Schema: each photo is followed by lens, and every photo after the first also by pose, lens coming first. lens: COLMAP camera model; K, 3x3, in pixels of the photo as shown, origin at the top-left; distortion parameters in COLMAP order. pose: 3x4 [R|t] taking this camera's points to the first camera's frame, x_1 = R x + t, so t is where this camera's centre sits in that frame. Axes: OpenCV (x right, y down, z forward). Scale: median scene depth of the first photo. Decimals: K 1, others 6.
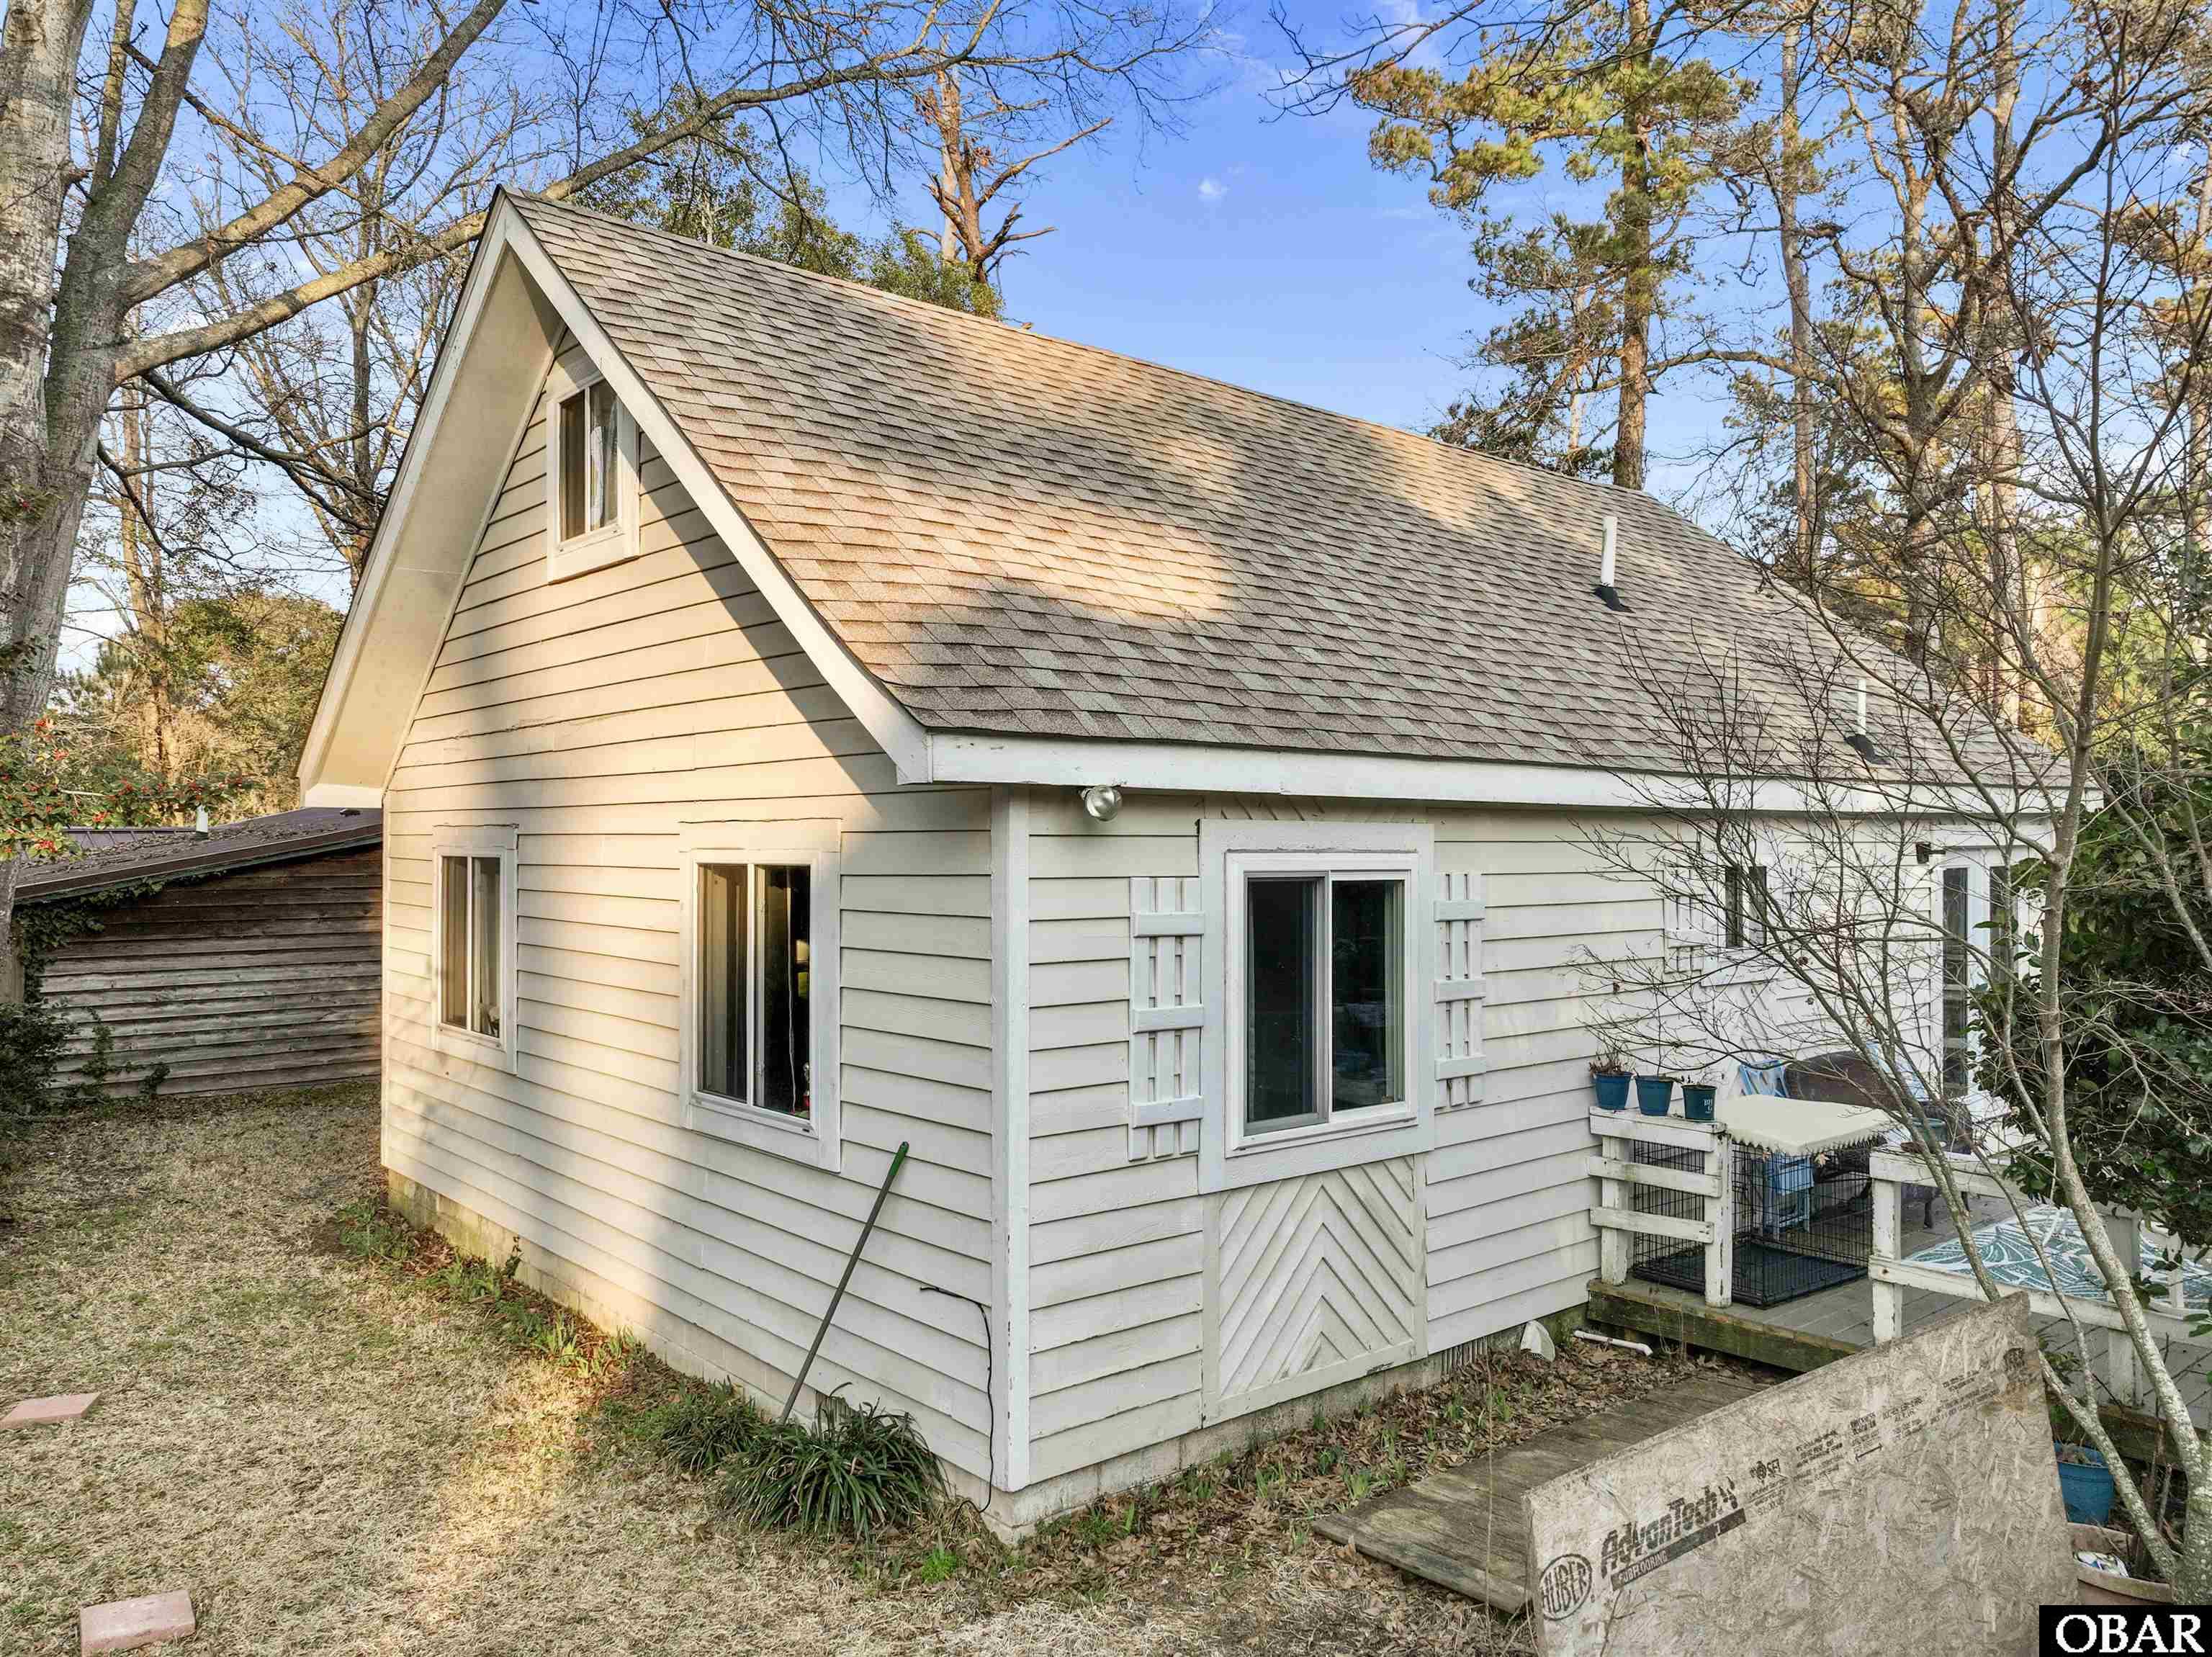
lens RADIAL K [[1596.4, 0, 1115.2], [0, 1596.4, 828.7], [0, 0, 1]] dist [-0.004884, 0.015282]
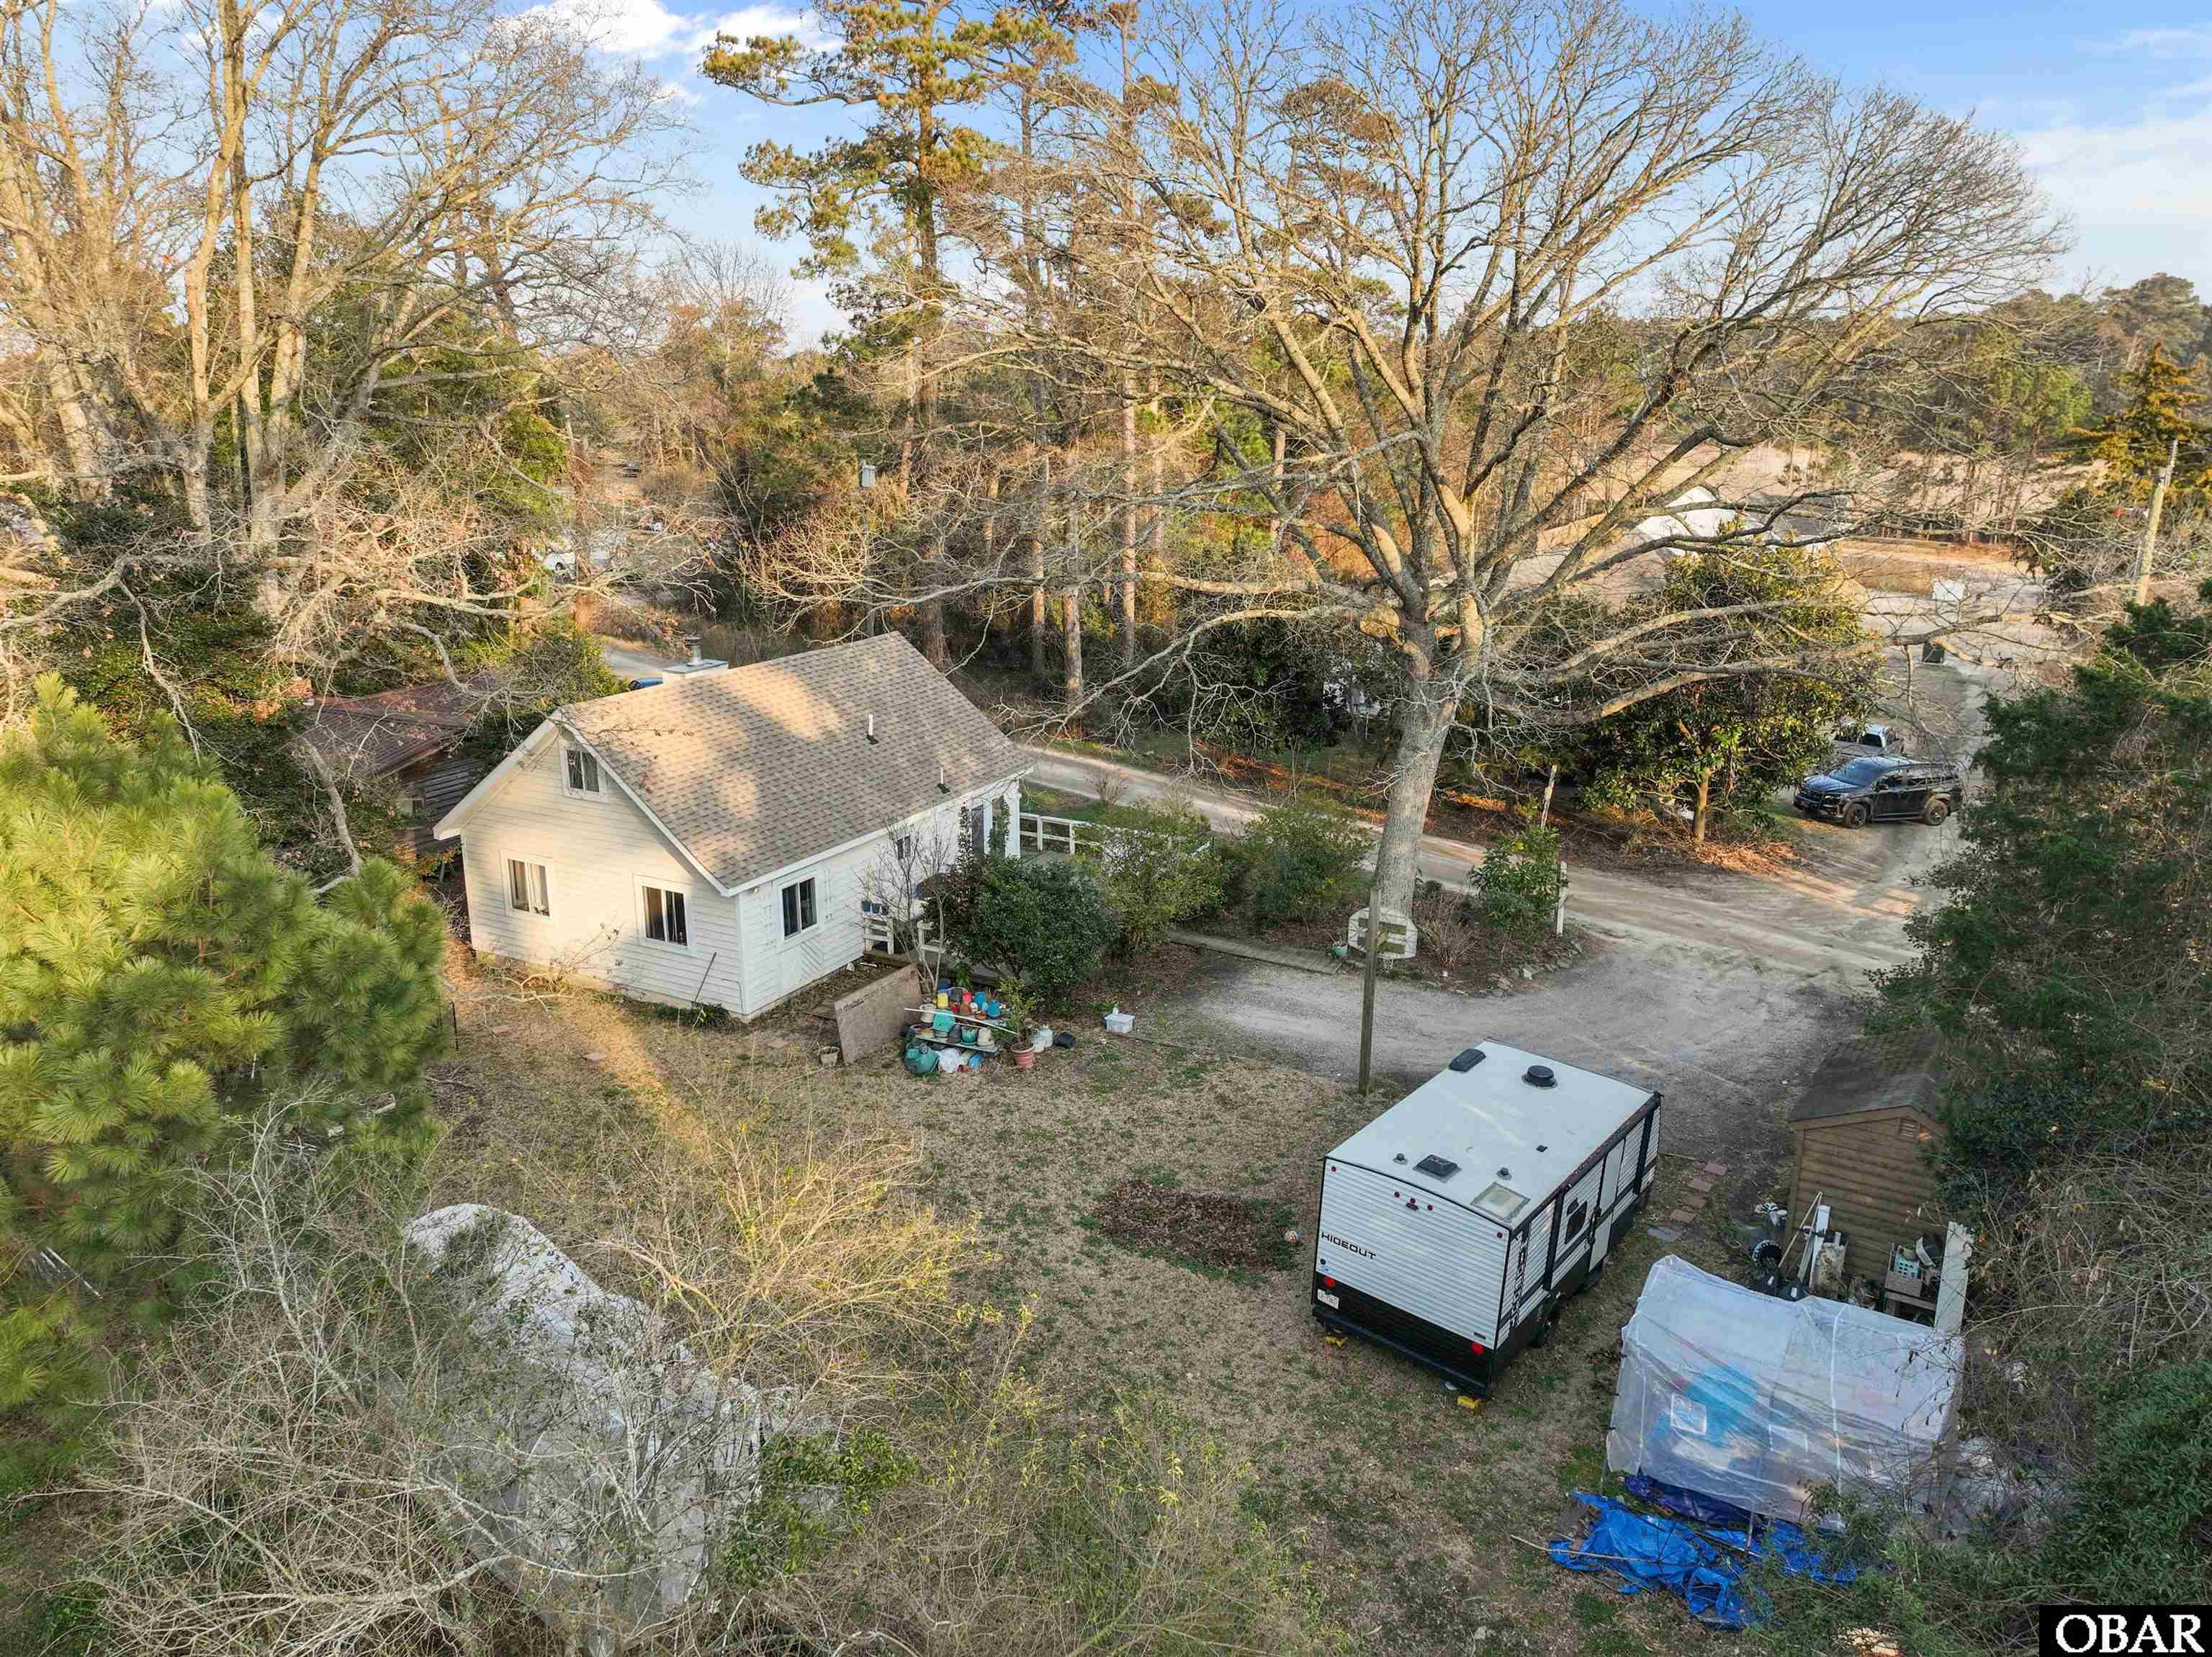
lens RADIAL K [[1596.4, 0, 1109.3], [0, 1596.4, 833.4], [0, 0, 1]] dist [-0.004884, 0.015282]
pose [[0.935773, -0.104101, 0.336886, -0.553792], [0.001751, 0.956785, 0.290793, -1.417043], [-0.352599, -0.271526, 0.895515, -3.343775]]
